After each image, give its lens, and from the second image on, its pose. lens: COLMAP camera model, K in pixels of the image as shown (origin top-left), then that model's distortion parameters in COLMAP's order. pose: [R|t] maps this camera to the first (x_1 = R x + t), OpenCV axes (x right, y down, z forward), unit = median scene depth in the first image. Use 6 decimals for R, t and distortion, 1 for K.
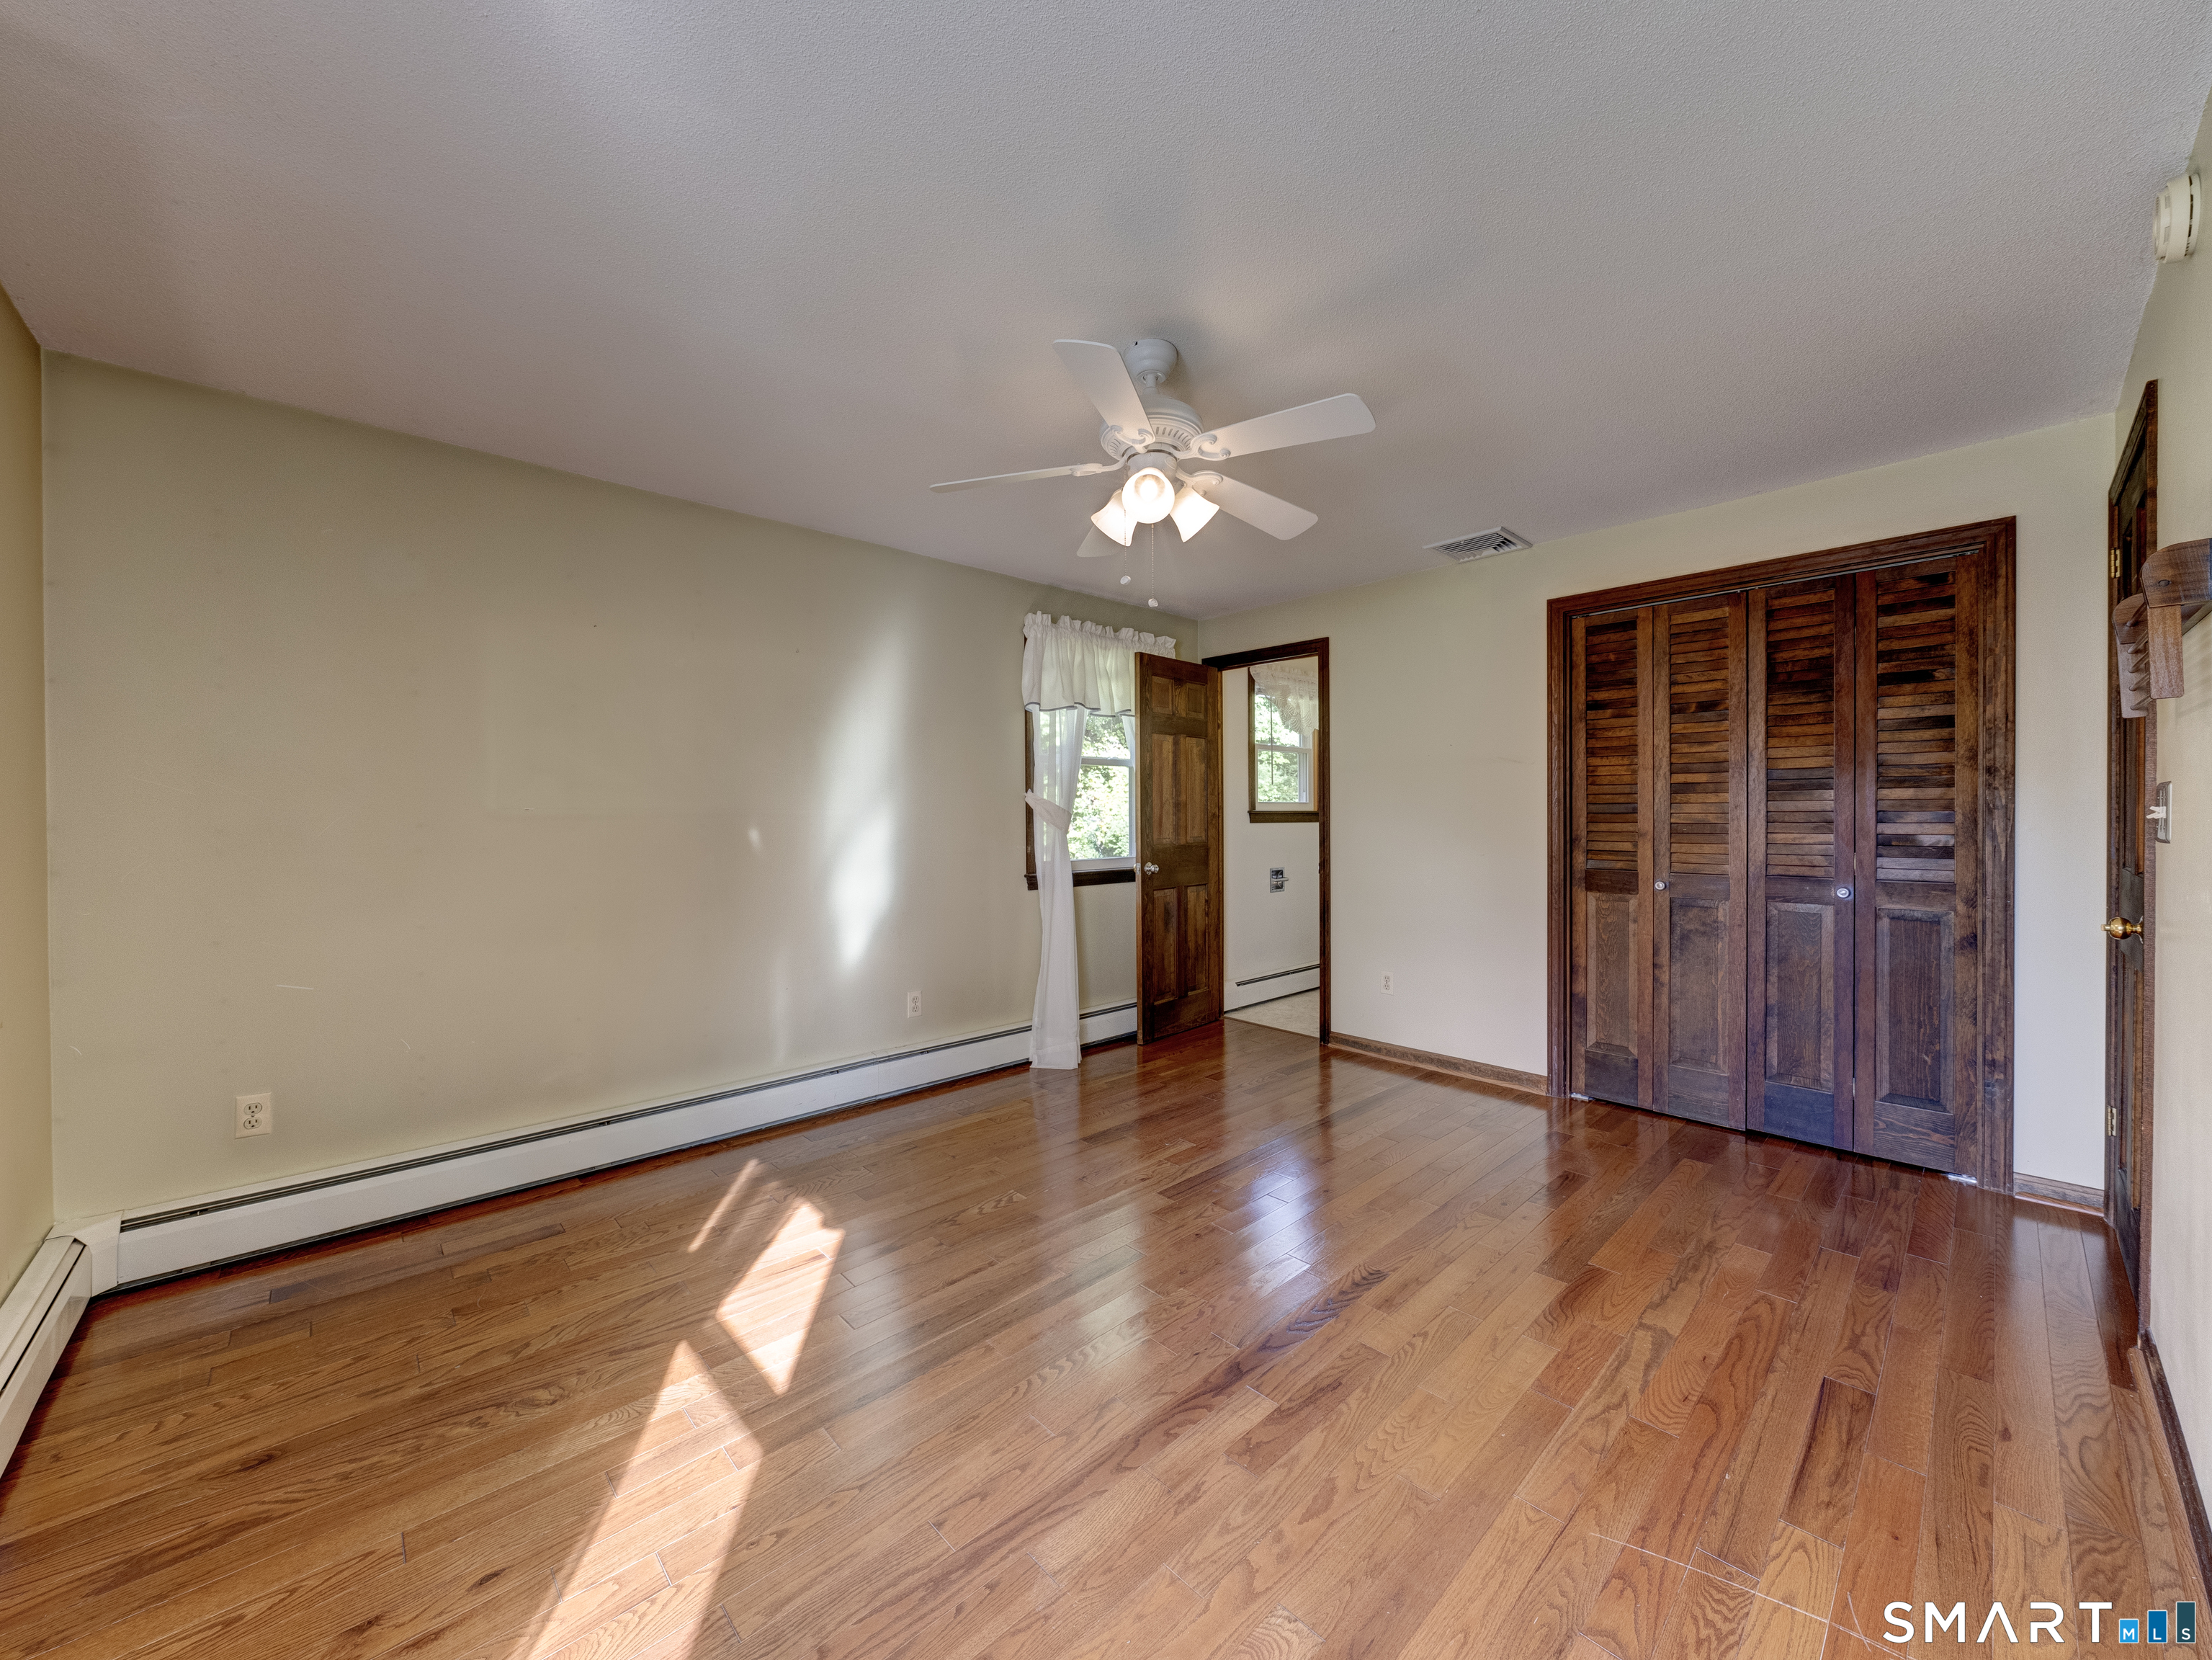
lens RADIAL K [[830.8, 0, 1106.0], [0, 830.8, 830.0], [0, 0, 1]] dist [-0.005051, 0.000015]
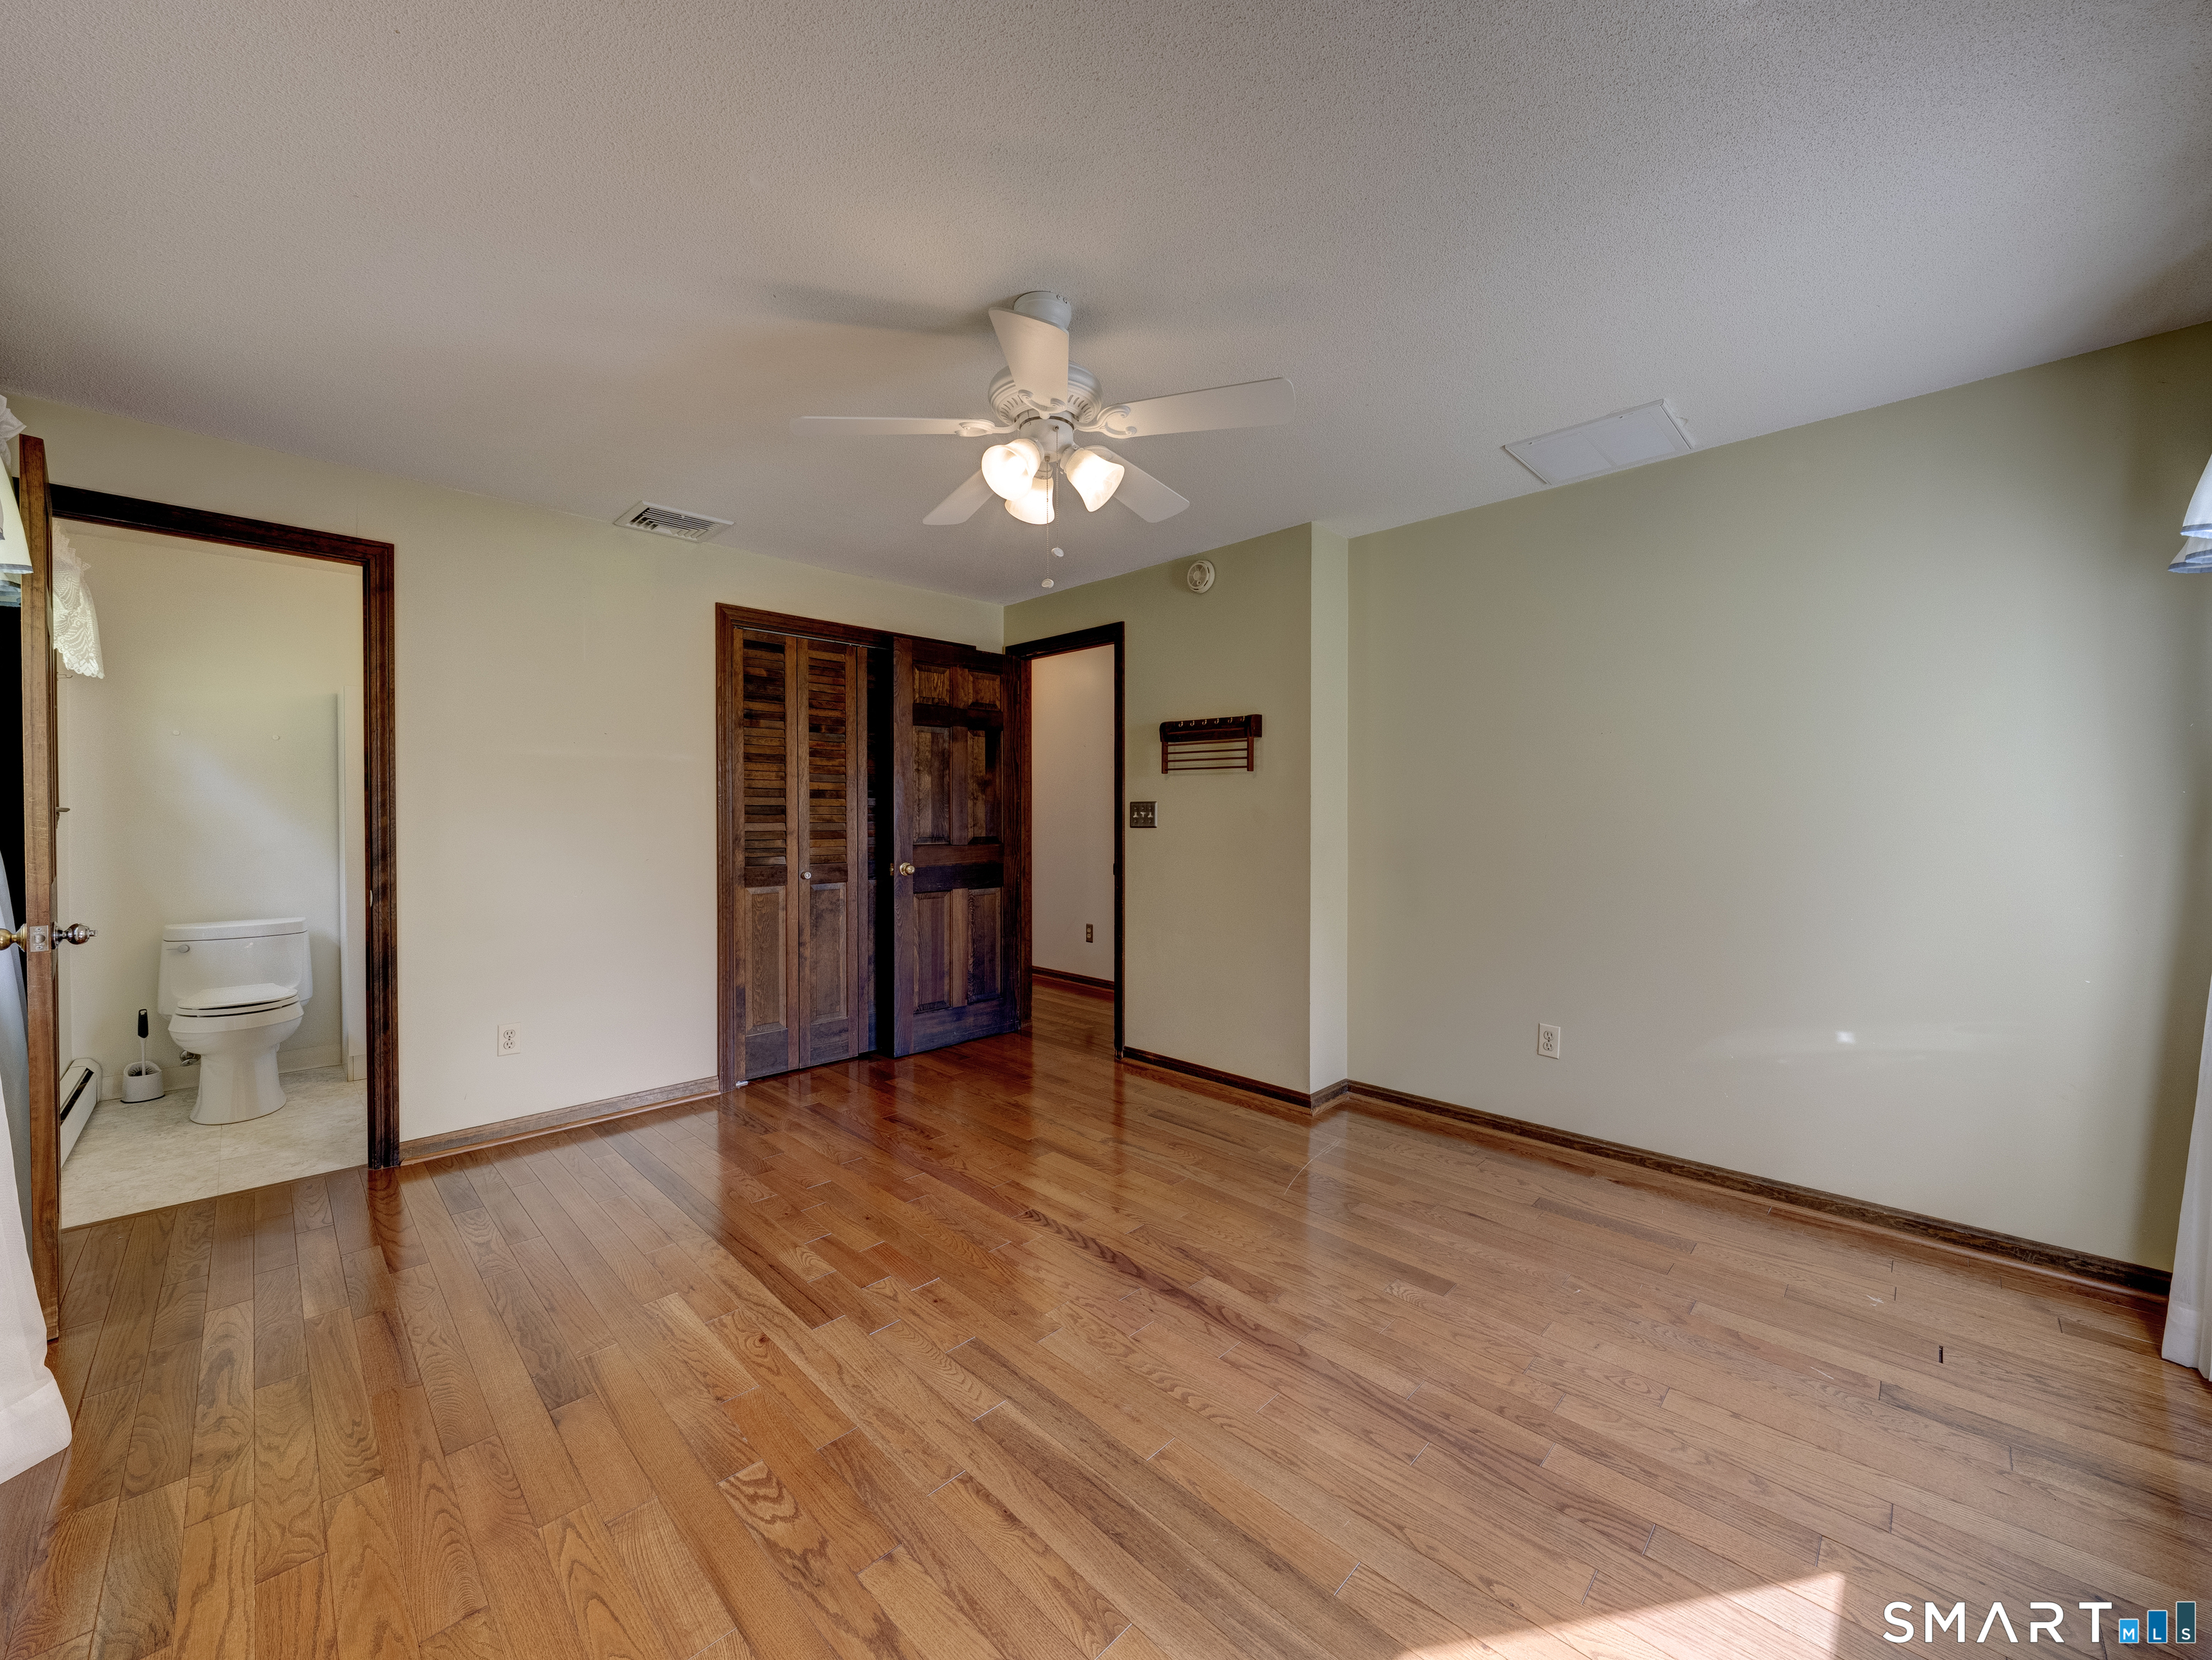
lens RADIAL K [[849.0, 0, 1110.5], [0, 849.0, 820.3], [0, 0, 1]] dist [-0.005742, 0.000344]
pose [[-0.036053, -0.001691, 0.999348, -0.548944], [0.018449, 0.999827, 0.002357, -0.006408], [-0.999180, 0.018522, -0.036016, 0.597398]]
